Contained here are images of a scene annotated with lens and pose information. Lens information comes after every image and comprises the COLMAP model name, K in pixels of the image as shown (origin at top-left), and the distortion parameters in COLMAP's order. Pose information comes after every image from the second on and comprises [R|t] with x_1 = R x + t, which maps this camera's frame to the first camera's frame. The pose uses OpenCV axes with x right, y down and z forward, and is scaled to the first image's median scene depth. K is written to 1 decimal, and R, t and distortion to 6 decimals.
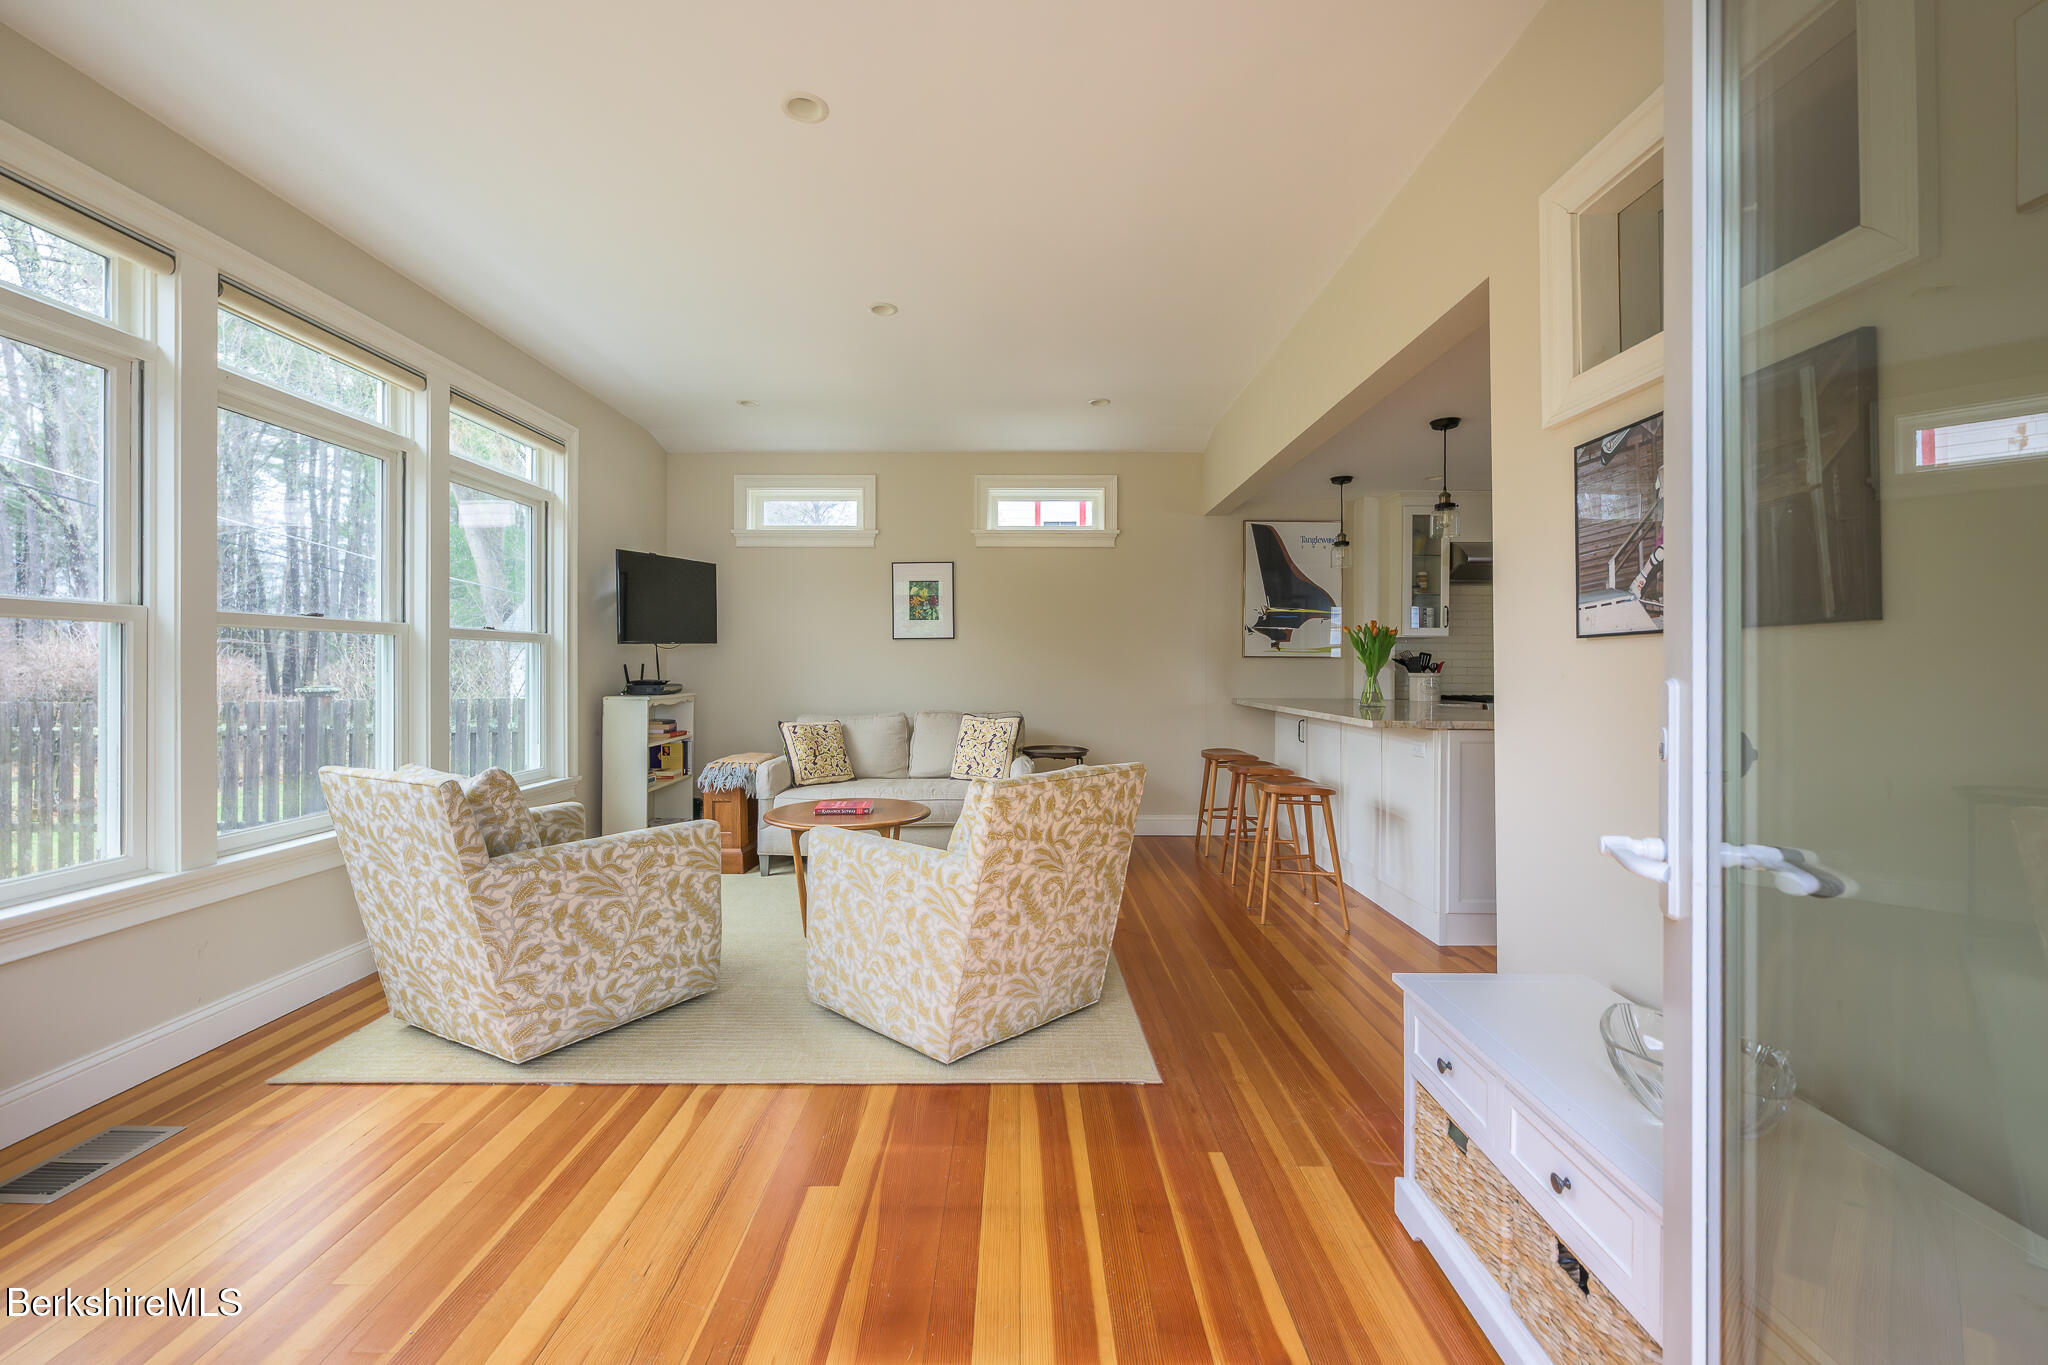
lens RADIAL K [[819.5, 0, 996.7], [0, 819.5, 660.1], [0, 0, 1]] dist [-0.006322, -0.000059]
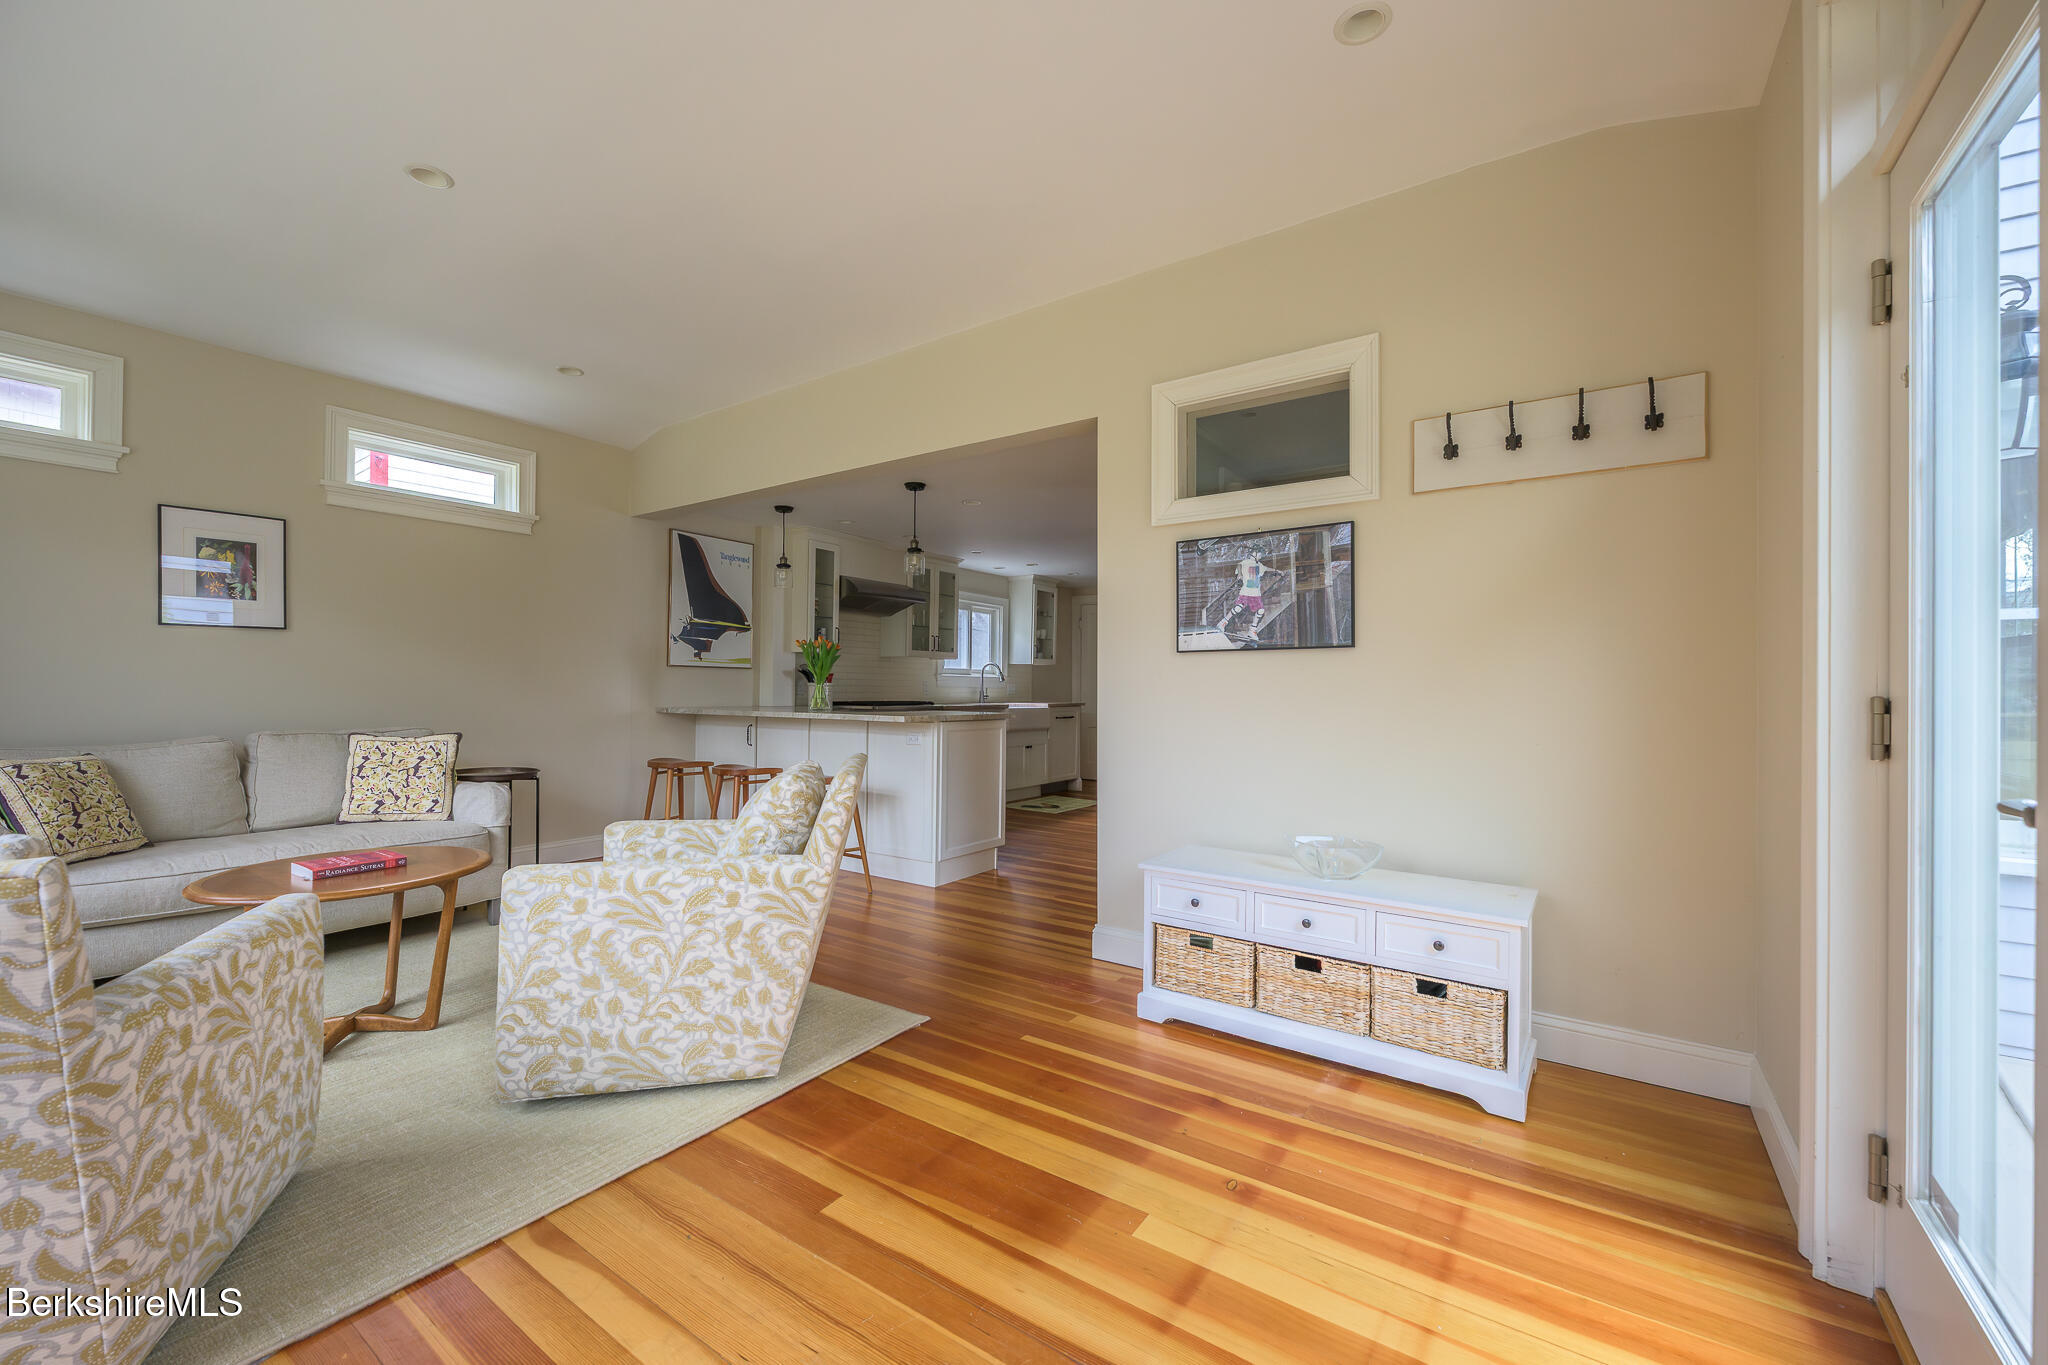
lens RADIAL K [[819.5, 0, 1008.3], [0, 819.5, 681.4], [0, 0, 1]] dist [-0.006322, -0.000059]
pose [[0.565732, 0.009481, 0.824535, -0.328234], [-0.011661, 0.999926, -0.003497, 0.015972], [-0.824507, -0.007637, 0.565801, 0.113010]]
